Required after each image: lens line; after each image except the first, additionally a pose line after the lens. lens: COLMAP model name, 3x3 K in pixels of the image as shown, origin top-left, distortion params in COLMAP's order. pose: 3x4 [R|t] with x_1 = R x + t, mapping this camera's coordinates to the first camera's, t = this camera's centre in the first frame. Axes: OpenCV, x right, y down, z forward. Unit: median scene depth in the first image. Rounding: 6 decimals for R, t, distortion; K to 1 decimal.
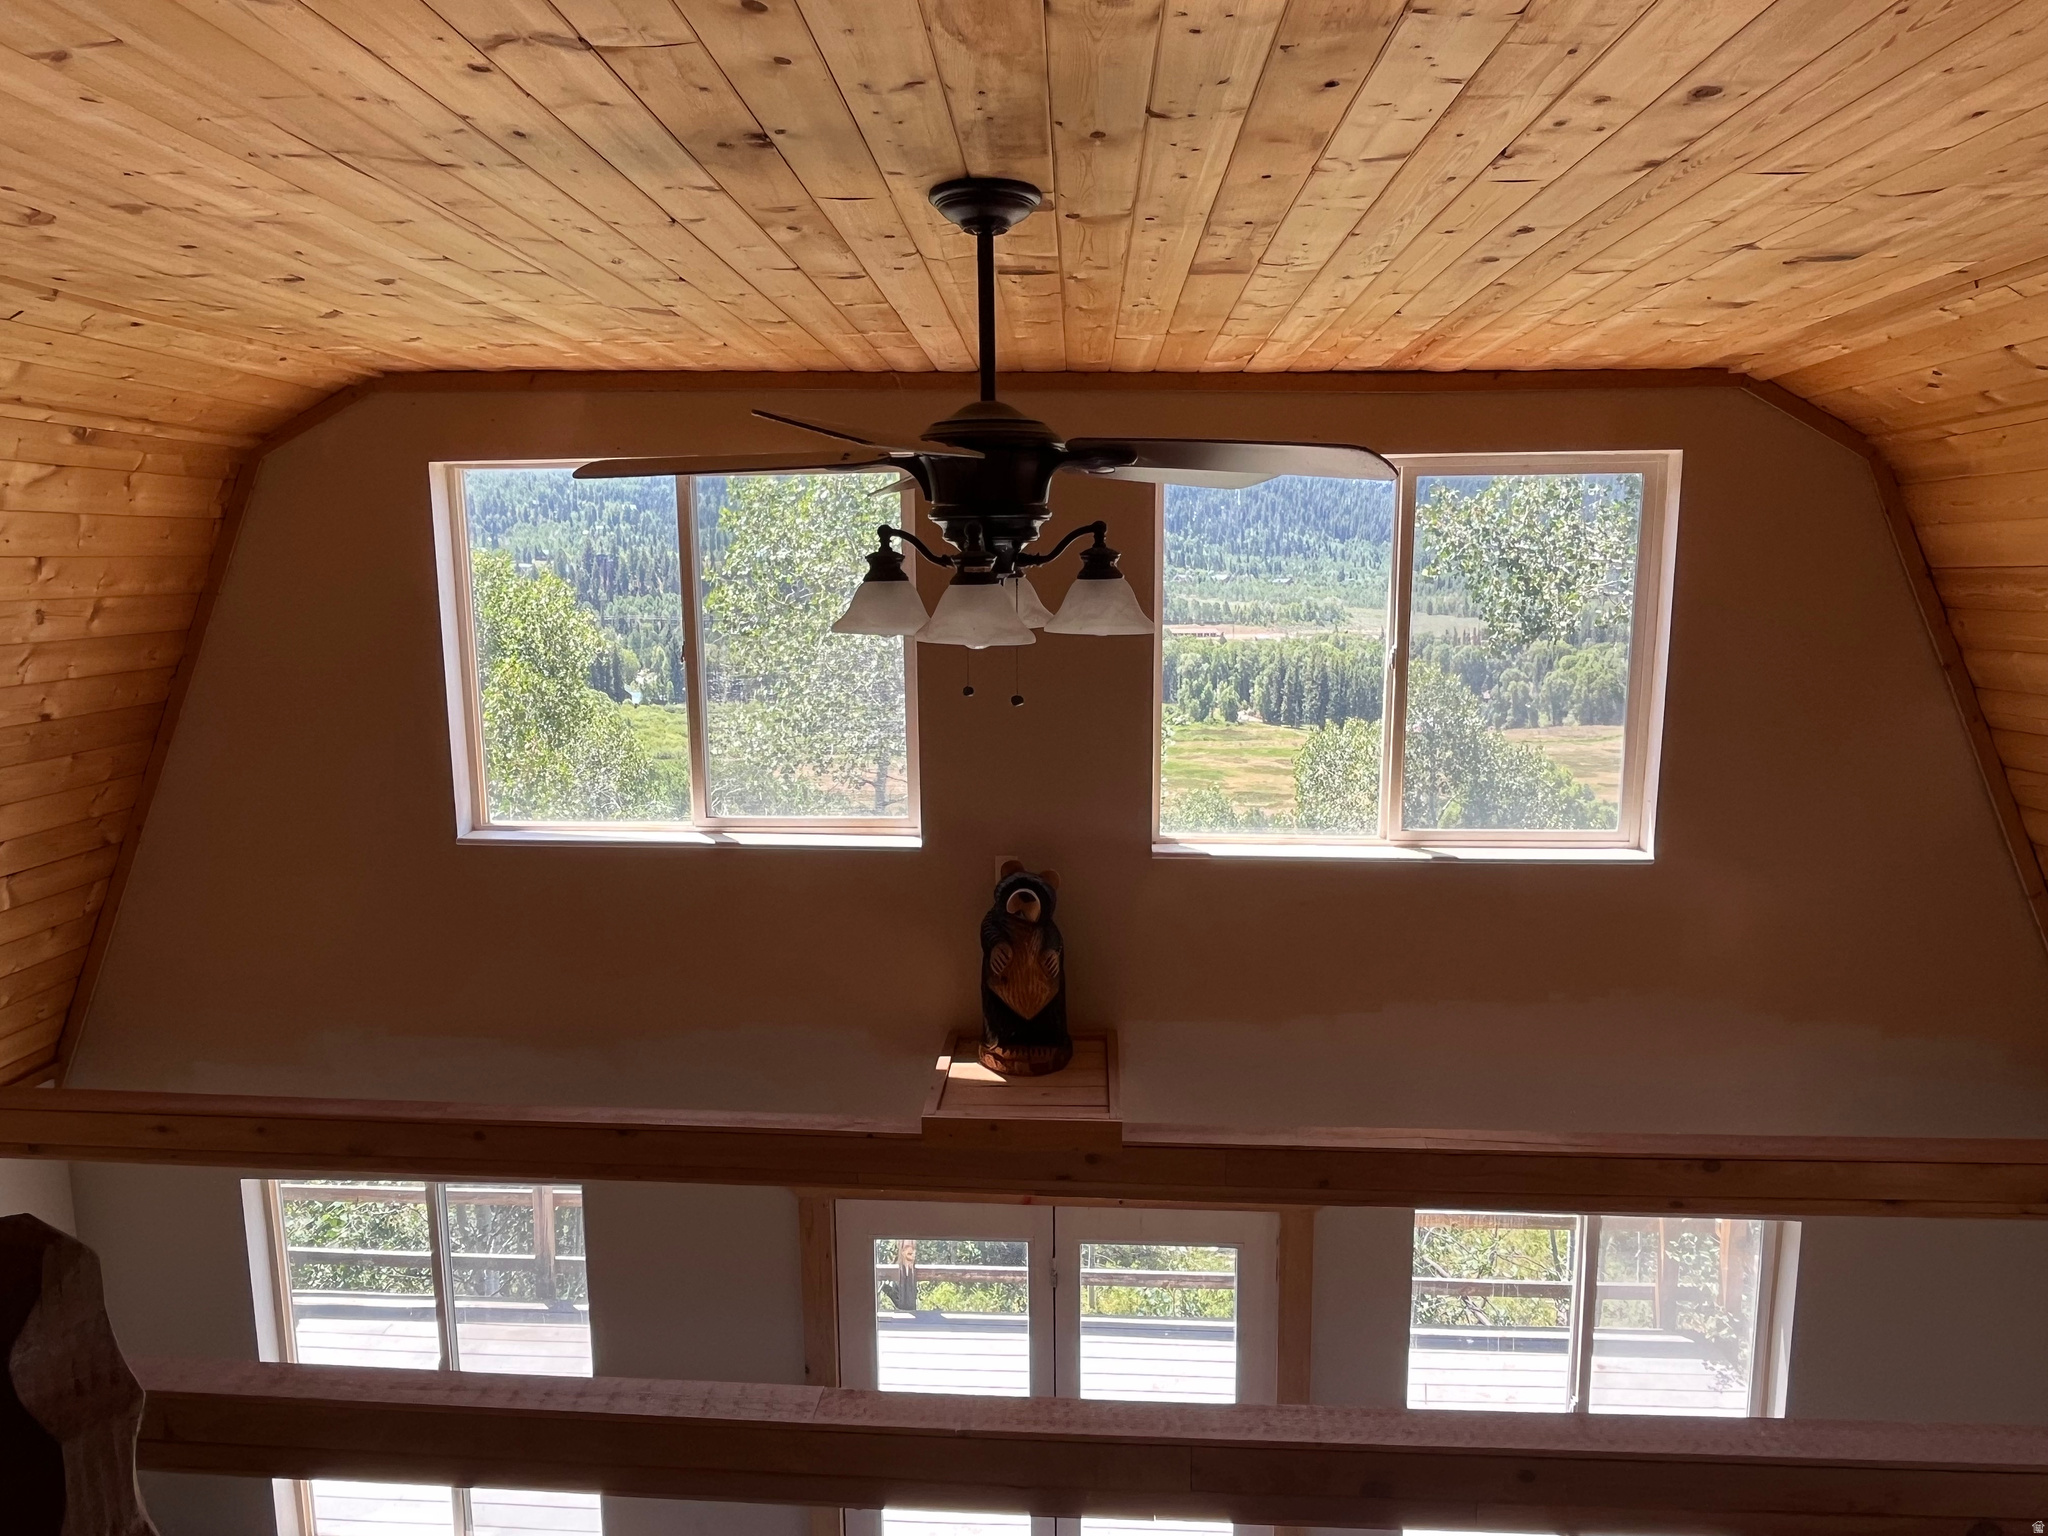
lens RADIAL K [[1298.1, 0, 1019.5], [0, 1298.1, 767.3], [0, 0, 1]] dist [-0.002765, -0.001332]
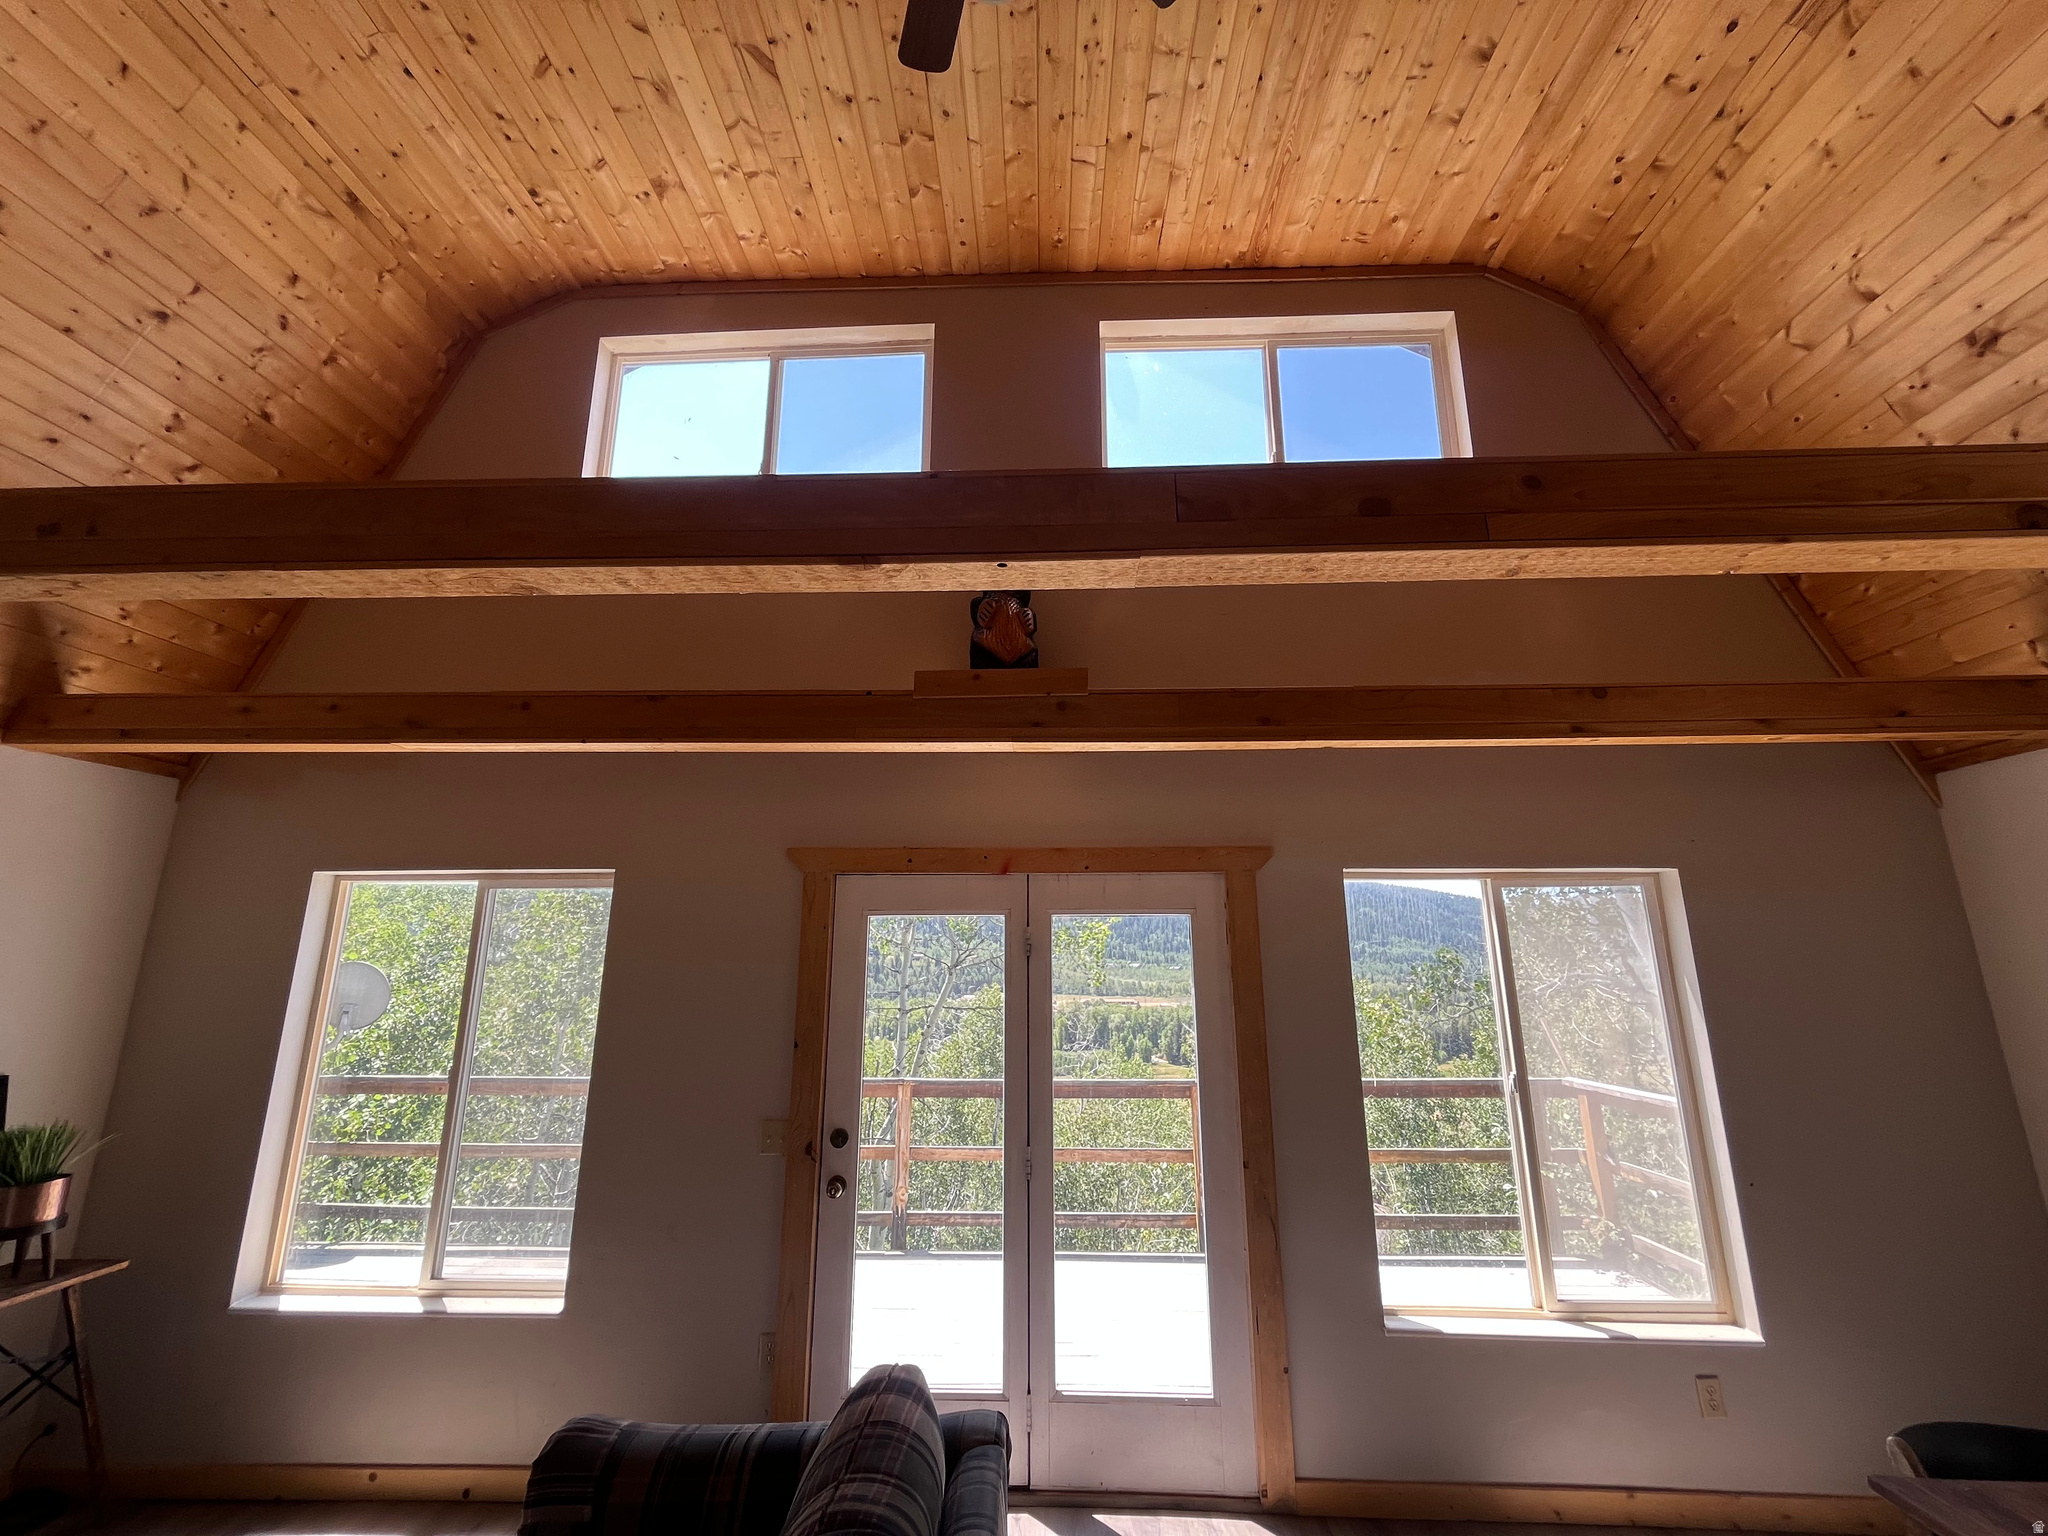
lens RADIAL K [[829.5, 0, 1025.7], [0, 829.5, 768.2], [0, 0, 1]] dist [-0.001847, -0.000256]
pose [[0.999676, 0.013061, 0.021852, 0.008010], [-0.003982, 0.928020, -0.372510, 0.566581], [-0.025145, 0.372302, 0.927771, 0.310492]]
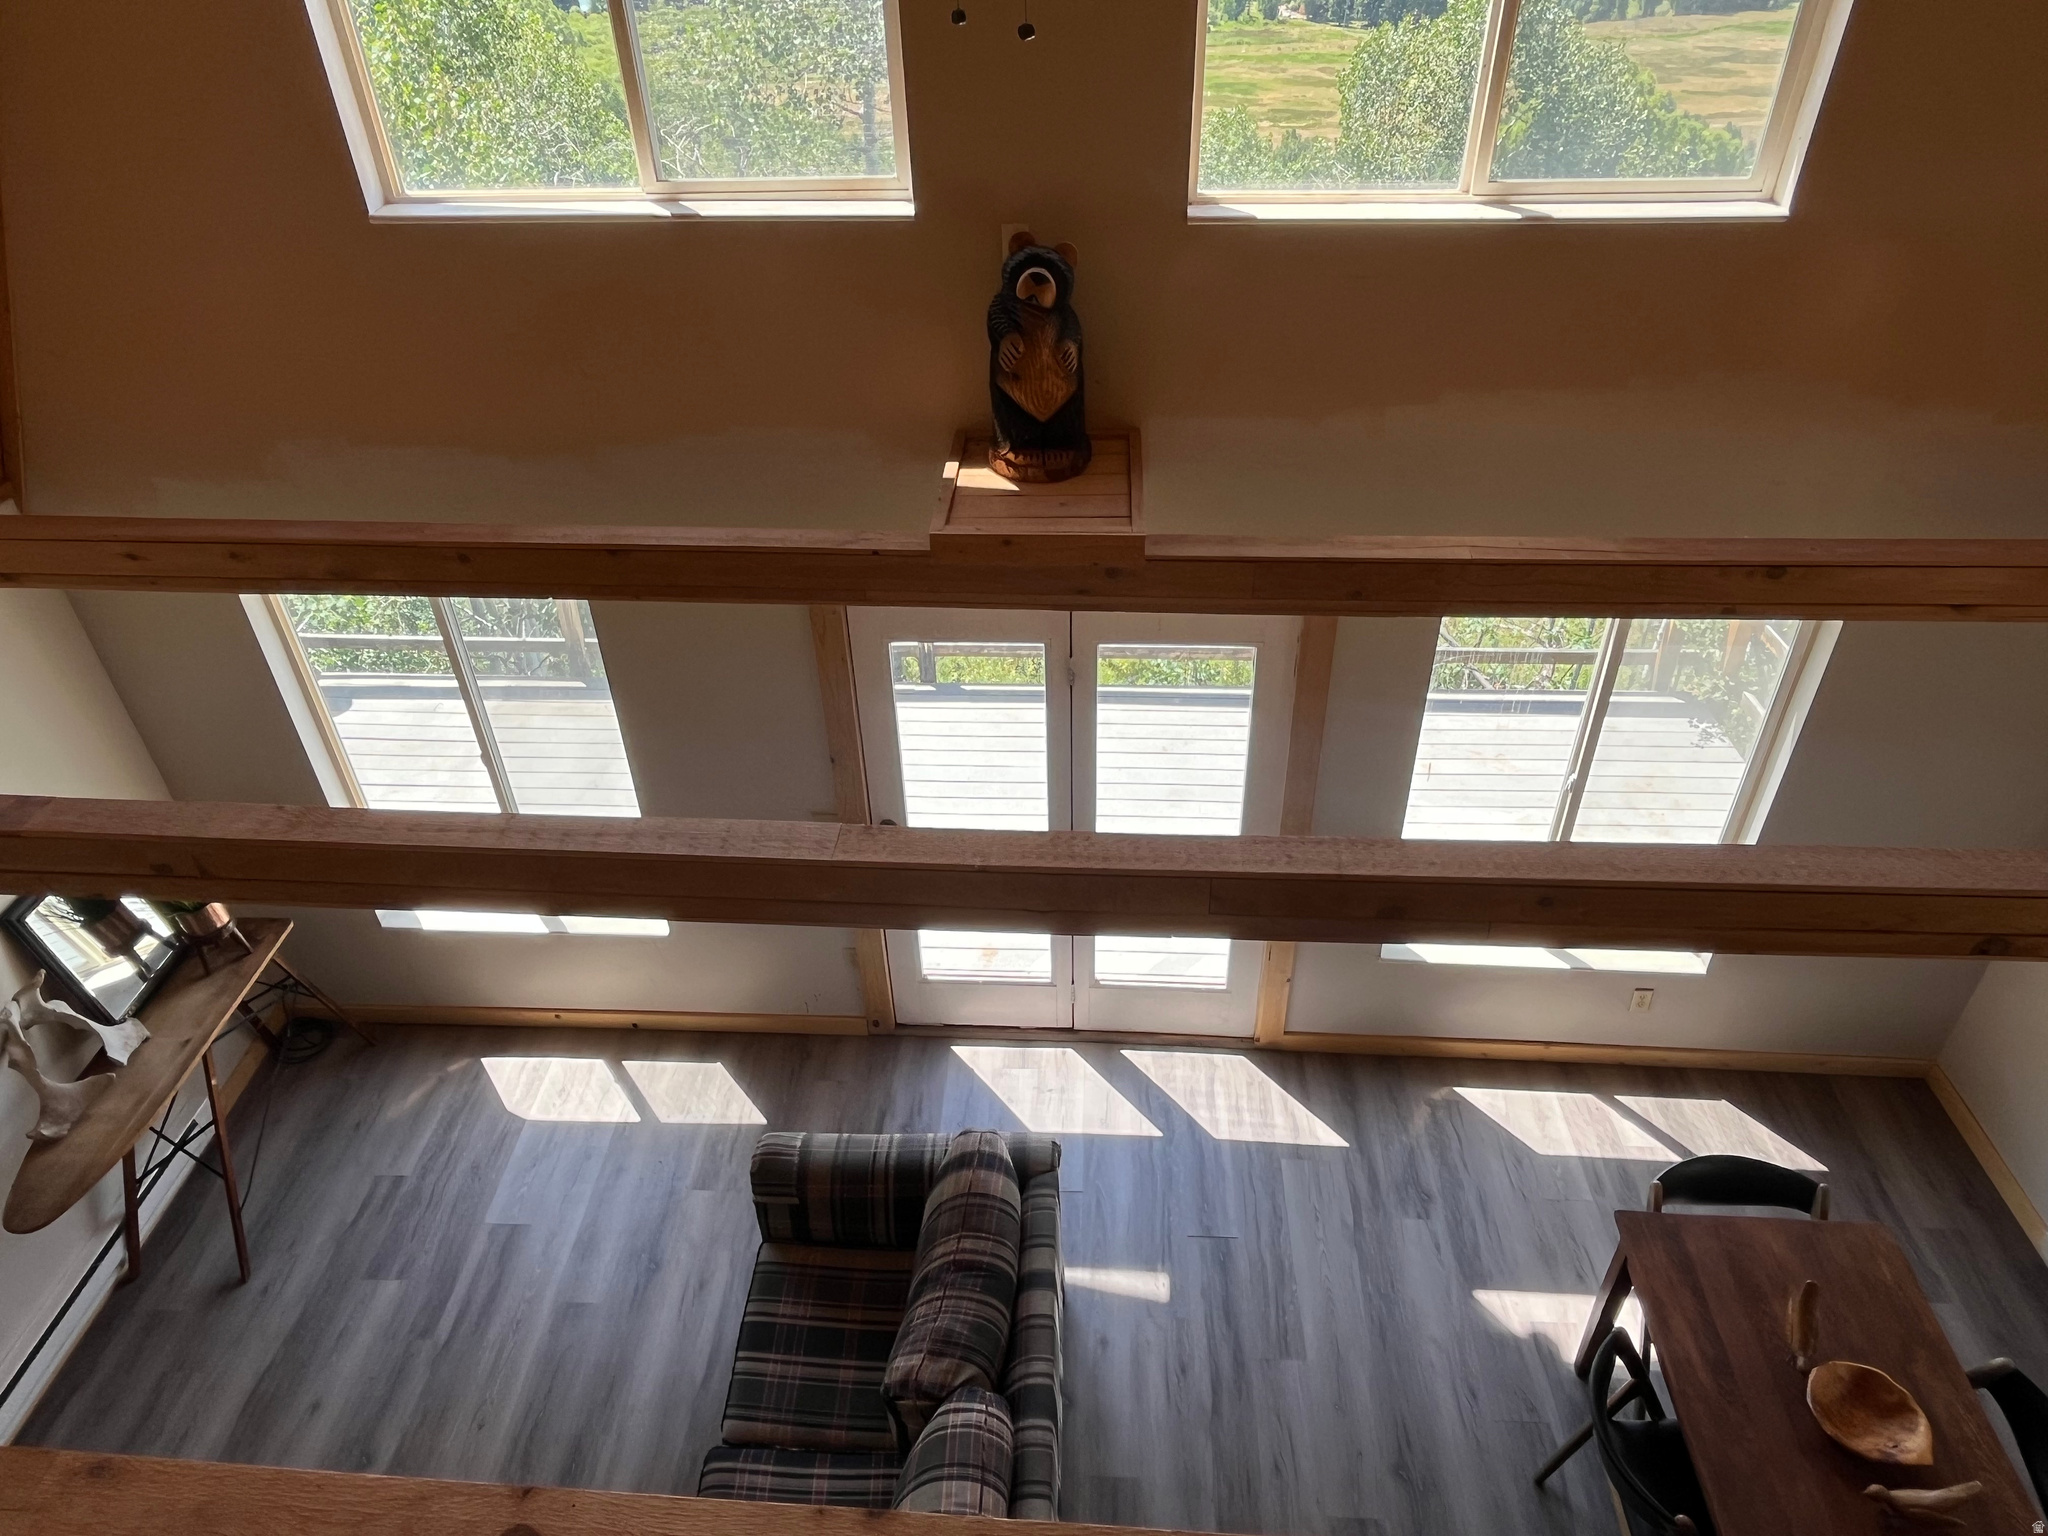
lens RADIAL K [[1298.1, 0, 1013.6], [0, 1298.1, 758.2], [0, 0, 1]] dist [-0.002765, -0.001332]
pose [[0.999755, -0.013419, -0.017615, -0.000721], [0.020031, 0.887119, 0.461105, -0.013826], [0.009439, -0.461345, 0.887171, 0.090719]]
